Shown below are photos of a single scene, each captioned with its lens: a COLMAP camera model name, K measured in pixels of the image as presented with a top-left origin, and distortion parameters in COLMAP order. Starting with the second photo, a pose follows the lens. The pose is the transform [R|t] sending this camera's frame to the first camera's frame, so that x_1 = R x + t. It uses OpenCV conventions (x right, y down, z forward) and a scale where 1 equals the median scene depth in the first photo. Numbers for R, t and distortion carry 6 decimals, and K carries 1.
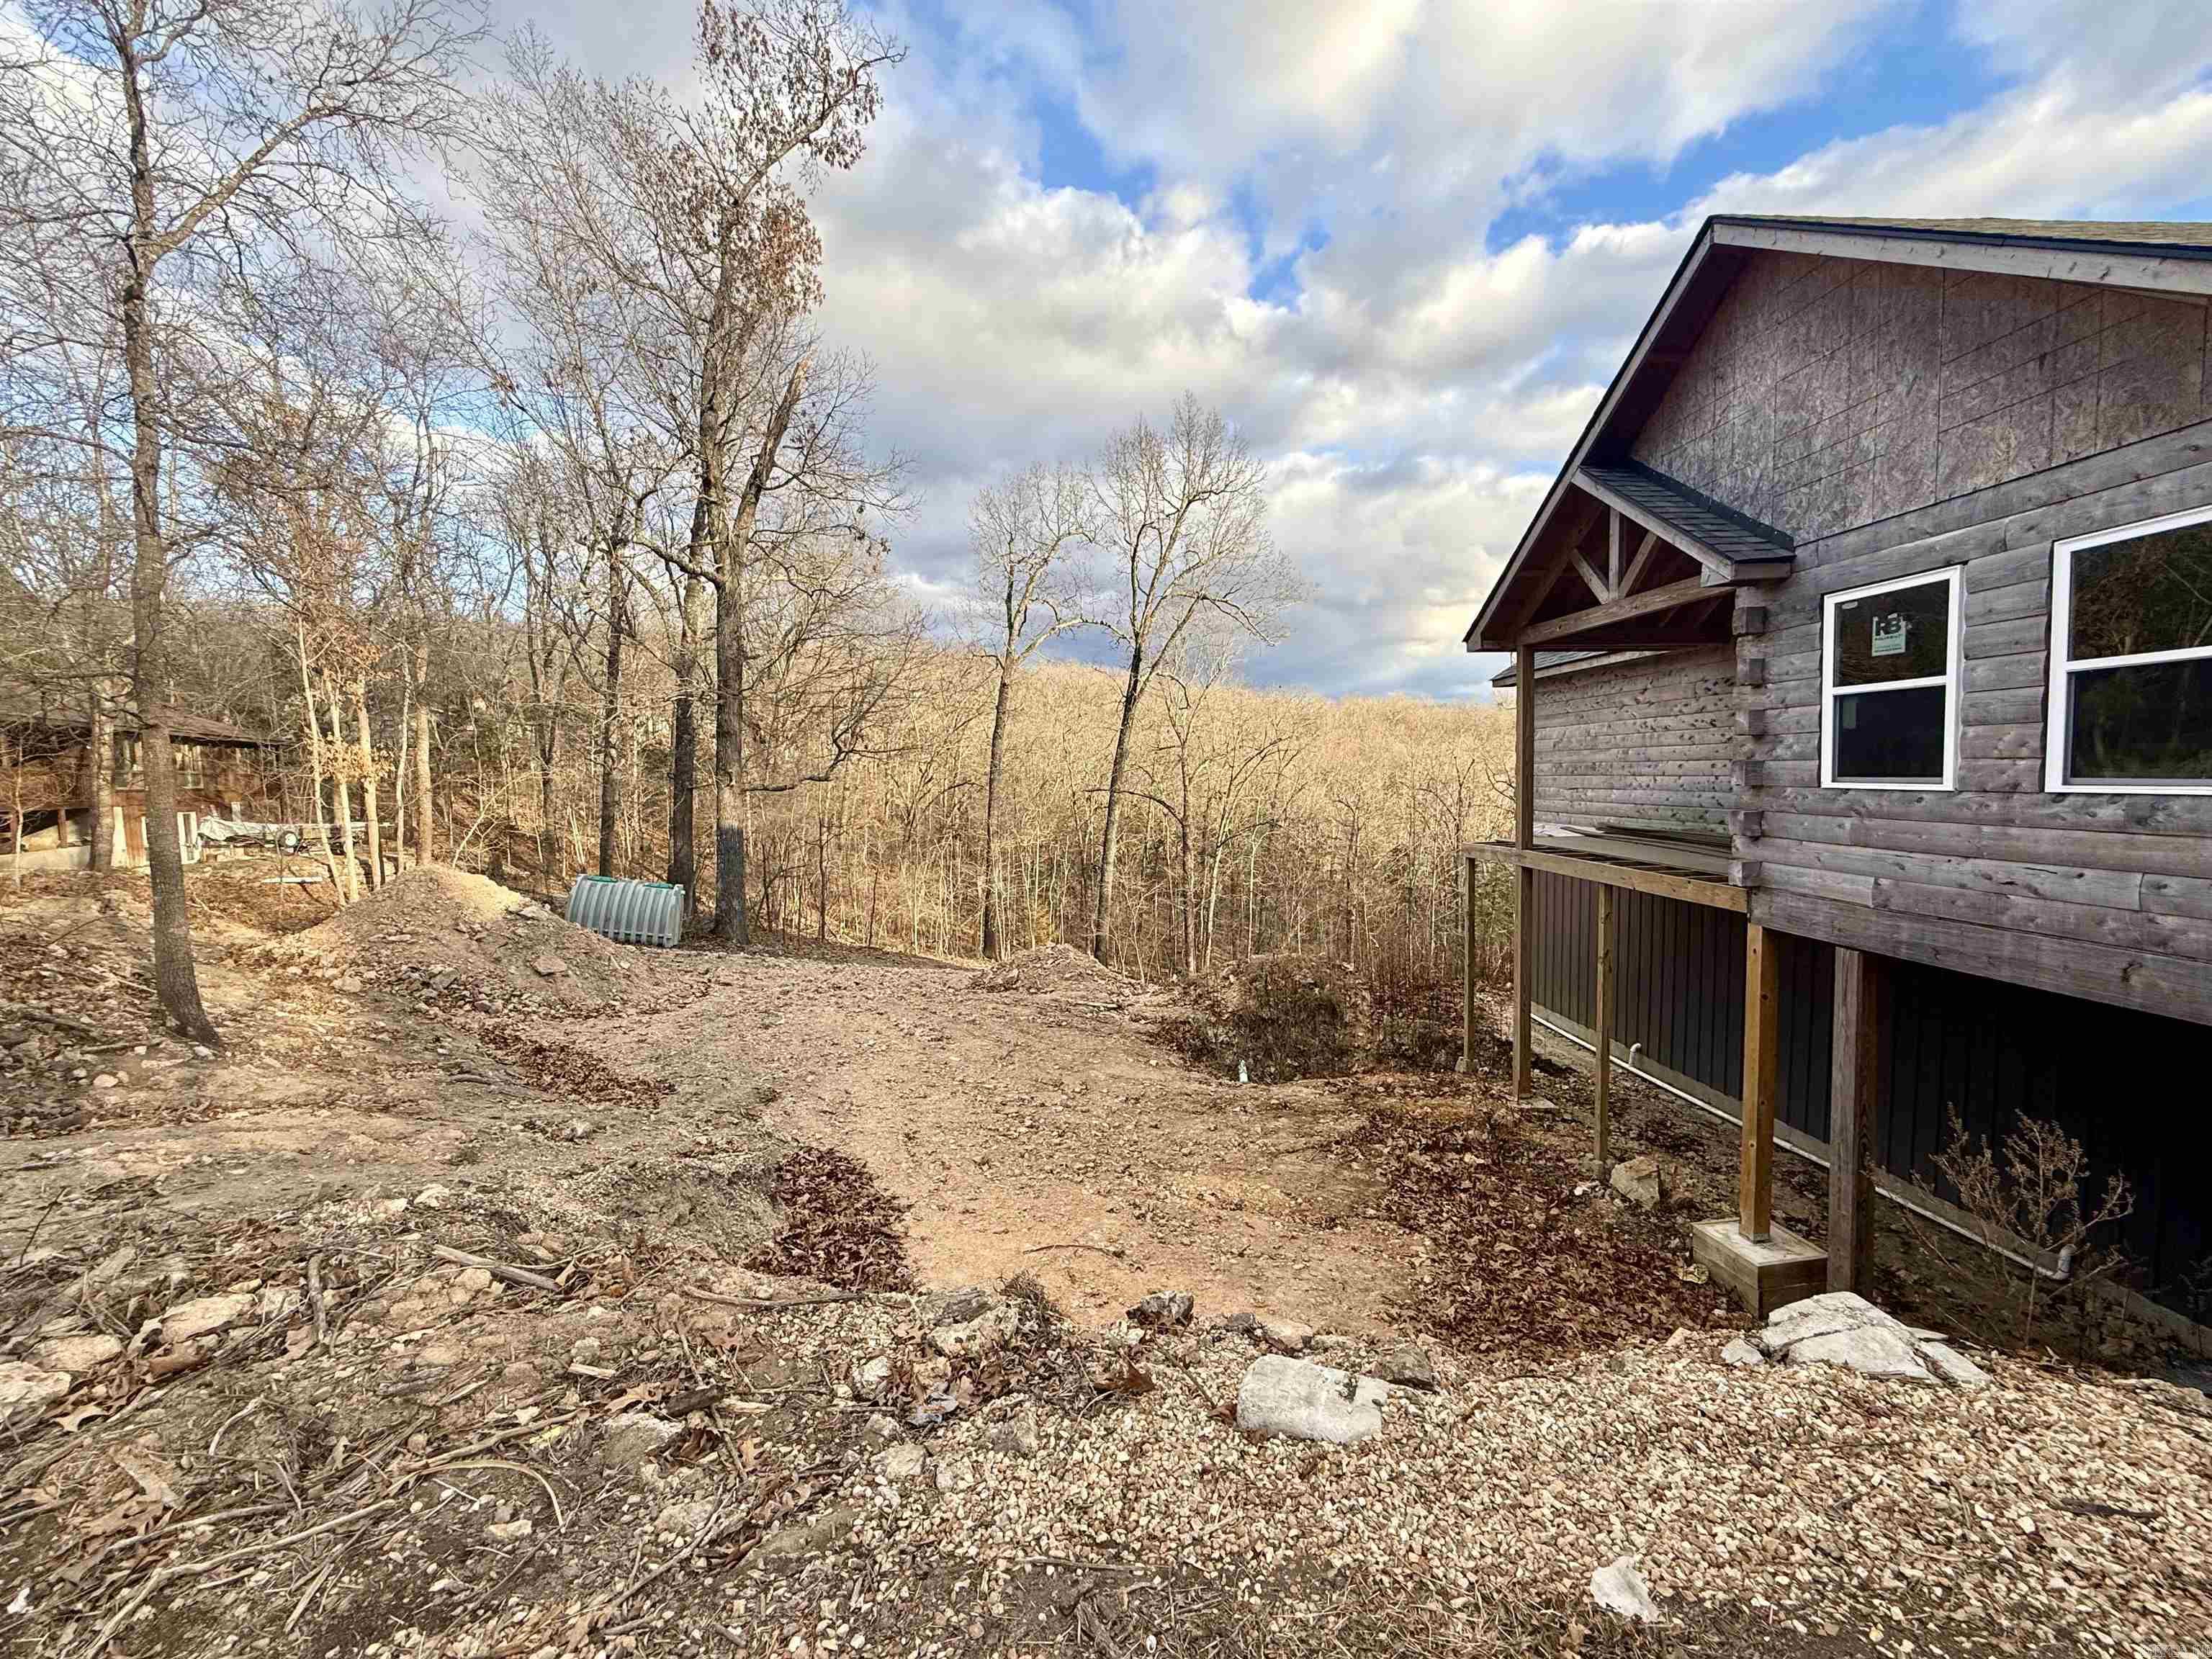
lens RADIAL K [[882.5, 0, 1106.0], [0, 882.5, 829.5], [0, 0, 1]] dist [-0.042818, 0.010785]
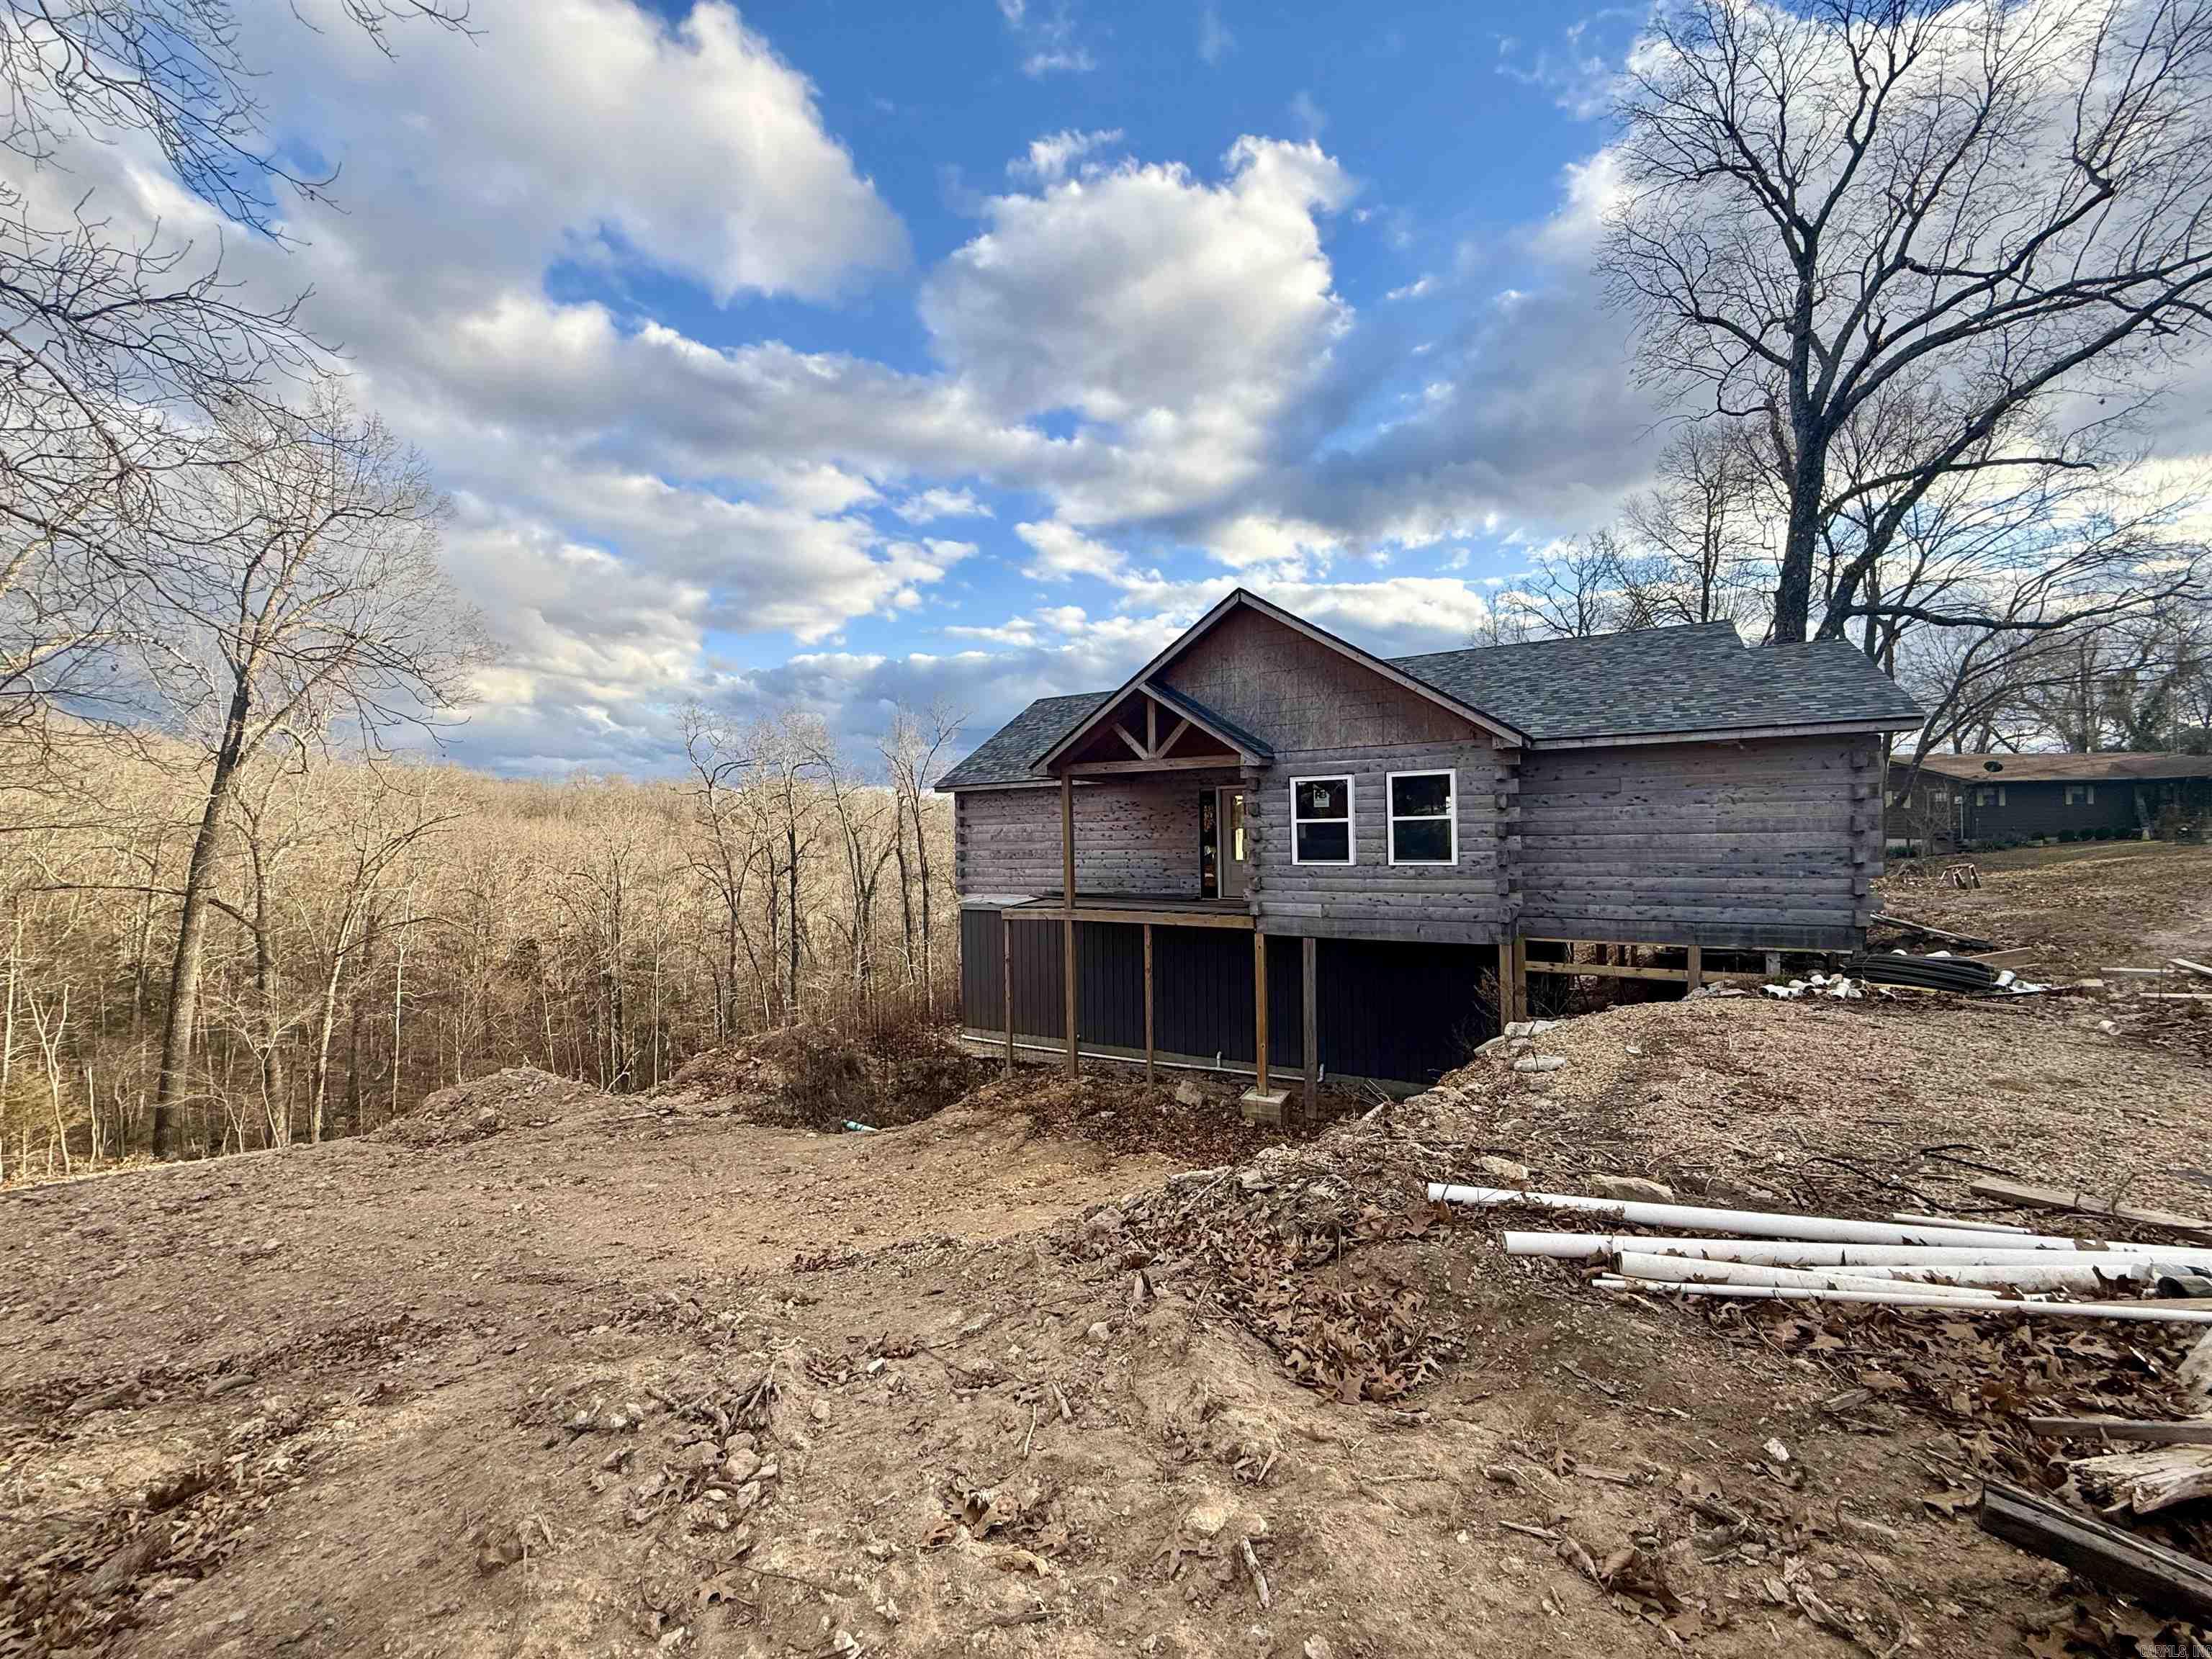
lens RADIAL K [[898.2, 0, 1106.0], [0, 898.2, 829.5], [0, 0, 1]] dist [0.028437, -0.000019]
pose [[0.541716, 0.016169, 0.840406, -0.851485], [0.059806, 0.996540, -0.057724, -0.022883], [-0.838431, 0.081531, 0.538875, 0.108852]]
